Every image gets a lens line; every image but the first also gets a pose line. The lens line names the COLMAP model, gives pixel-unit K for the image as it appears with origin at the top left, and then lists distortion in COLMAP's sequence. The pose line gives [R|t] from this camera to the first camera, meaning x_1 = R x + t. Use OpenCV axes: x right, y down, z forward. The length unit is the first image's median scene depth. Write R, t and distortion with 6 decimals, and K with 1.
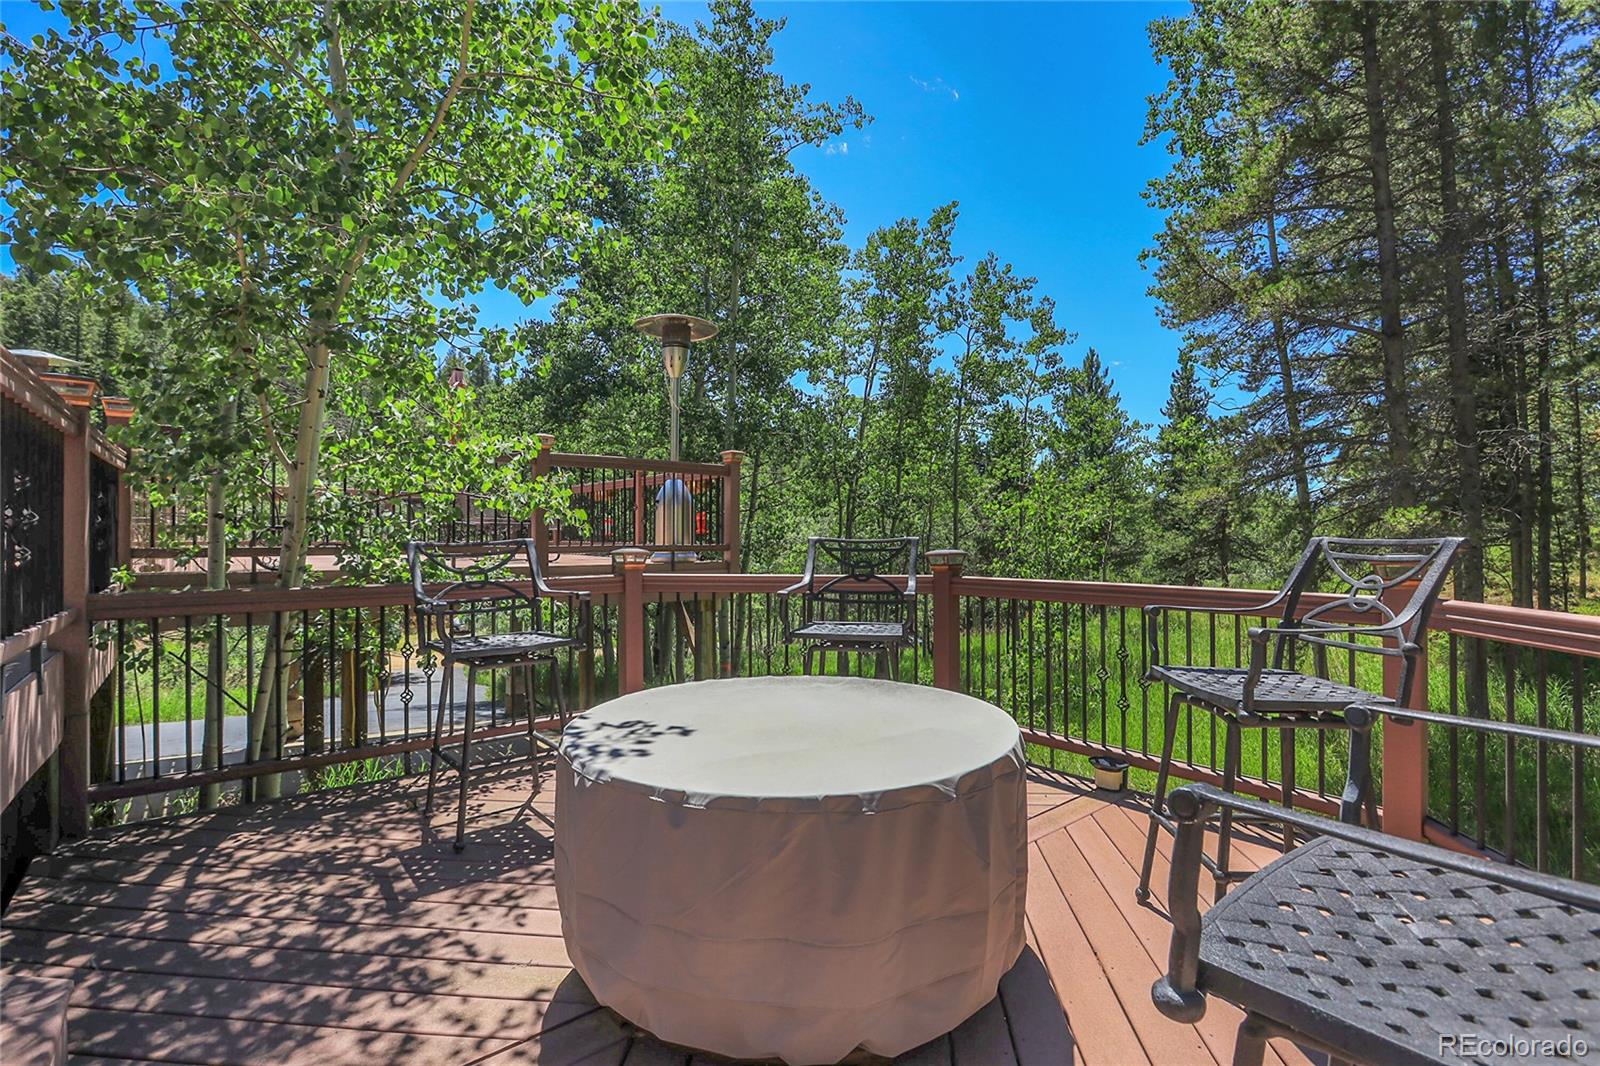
lens RADIAL K [[730.3, 0, 804.2], [0, 730.3, 533.4], [0, 0, 1]] dist [-0.059730, 0.026287]
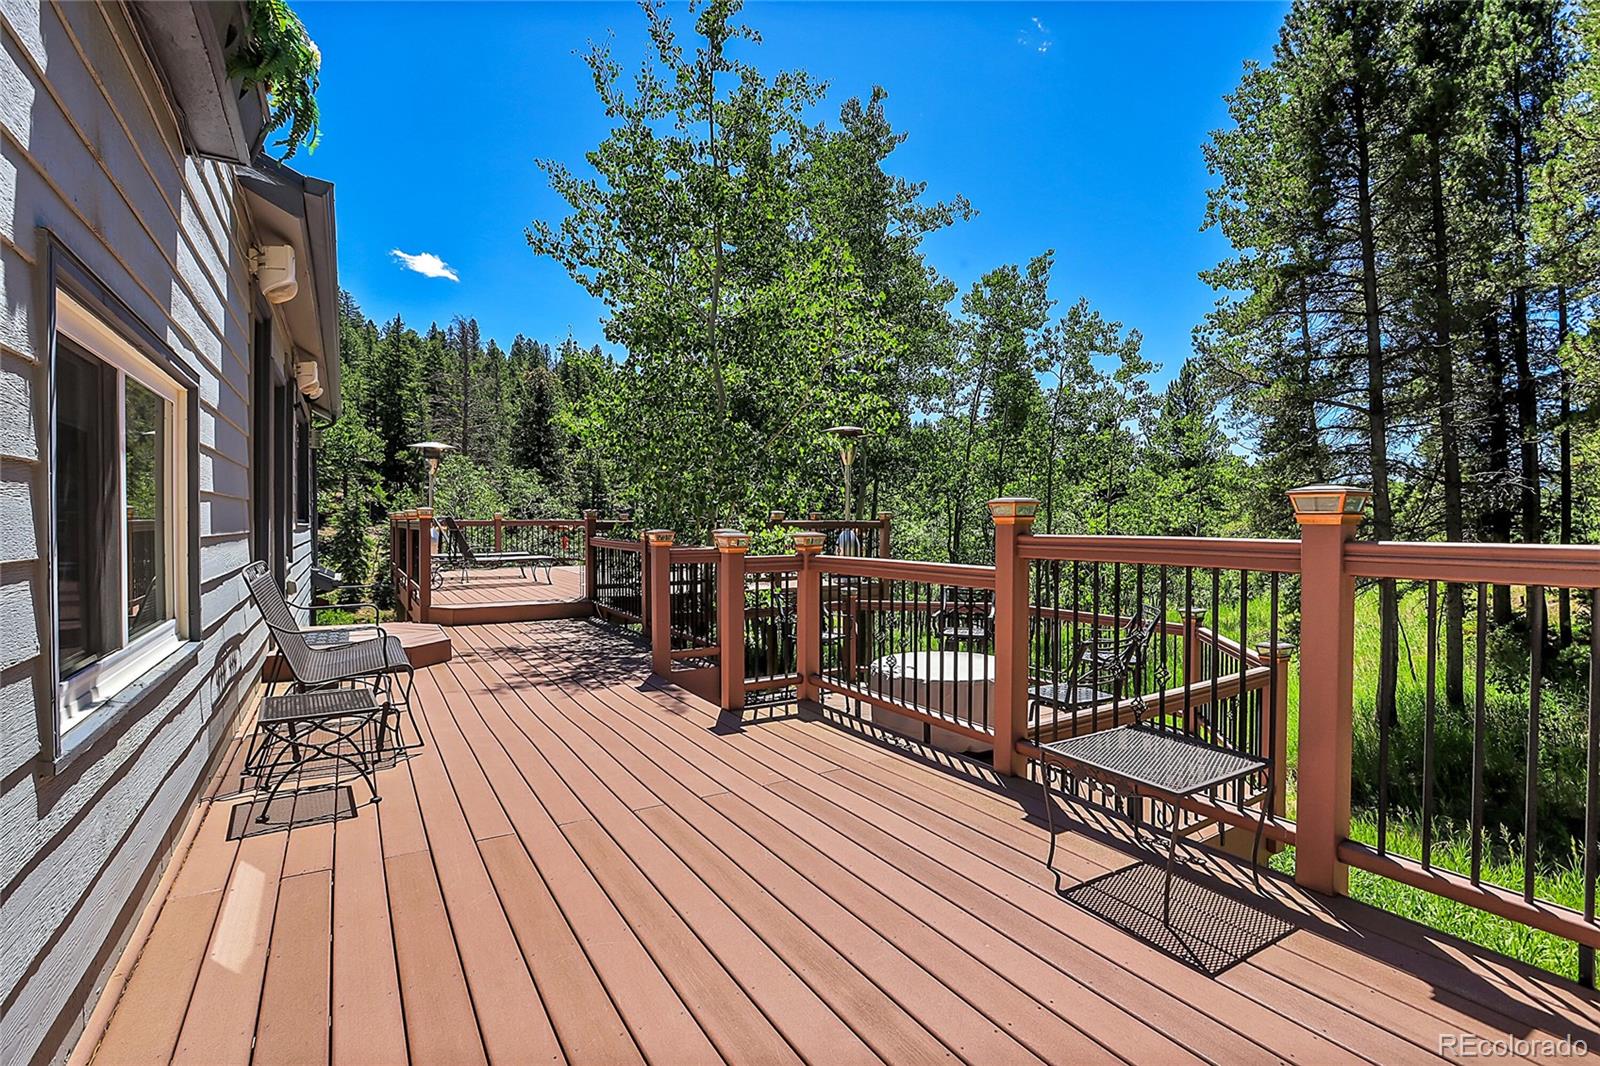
lens RADIAL K [[730.3, 0, 804.2], [0, 730.3, 533.4], [0, 0, 1]] dist [-0.059730, 0.026287]
pose [[0.990470, 0.001617, -0.137721, -0.021427], [0.000234, 0.999910, 0.013424, -0.027594], [0.137730, -0.013329, 0.990380, -0.202632]]
